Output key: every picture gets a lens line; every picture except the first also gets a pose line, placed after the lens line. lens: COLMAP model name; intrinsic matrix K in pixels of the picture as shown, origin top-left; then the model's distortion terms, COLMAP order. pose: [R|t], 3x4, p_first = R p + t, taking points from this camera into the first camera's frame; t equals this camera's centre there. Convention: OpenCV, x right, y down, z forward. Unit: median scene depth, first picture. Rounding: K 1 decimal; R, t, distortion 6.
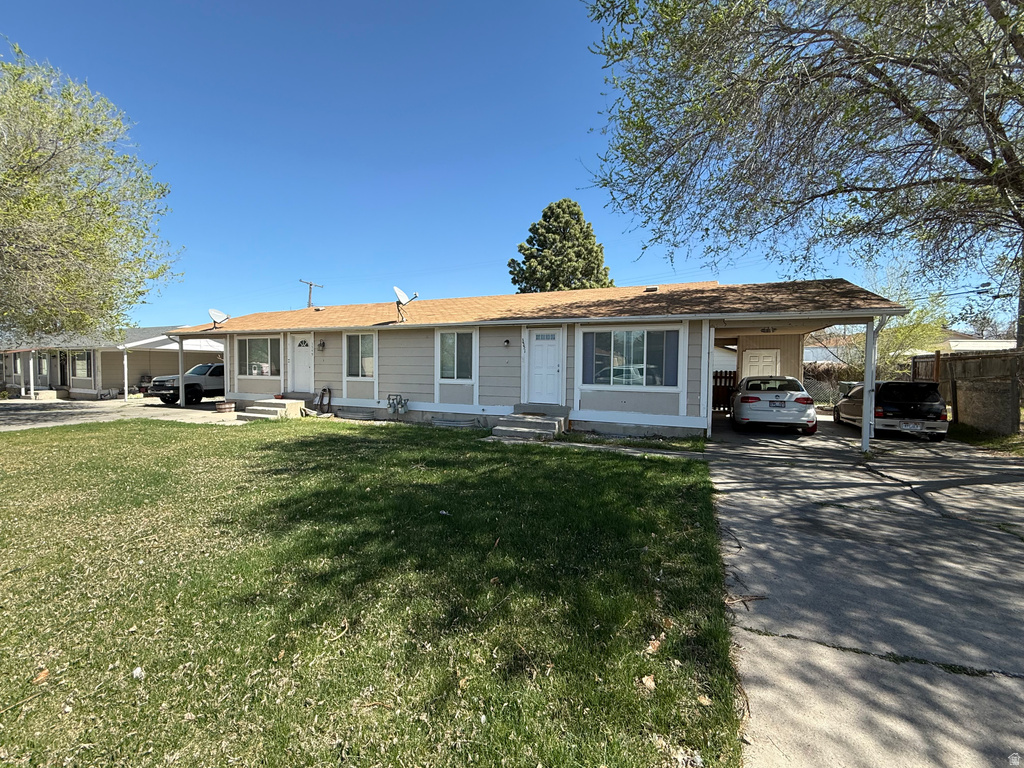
lens RADIAL K [[418.5, 0, 512.0], [0, 418.5, 384.0], [0, 0, 1]] dist [-0.001056, -0.000264]
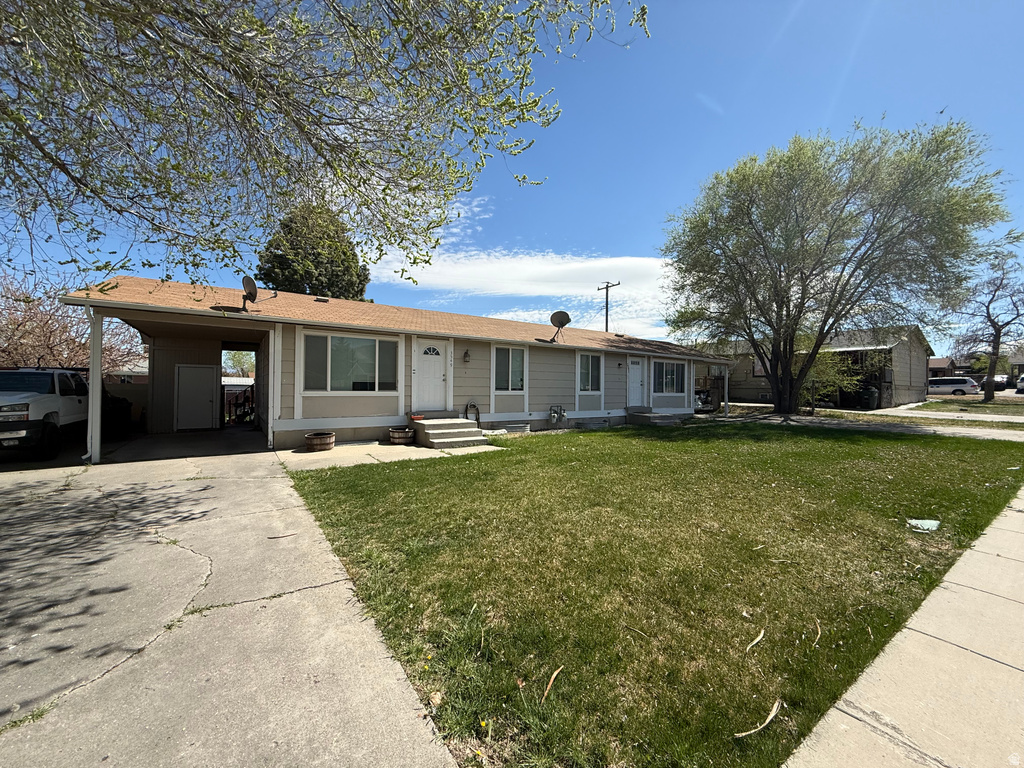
lens RADIAL K [[418.5, 0, 512.0], [0, 418.5, 384.0], [0, 0, 1]] dist [-0.001056, -0.000264]
pose [[0.547939, -0.001851, 0.836516, -1.177865], [0.013271, 0.999891, -0.006481, -0.025687], [-0.836413, 0.014652, 0.547904, 0.444110]]
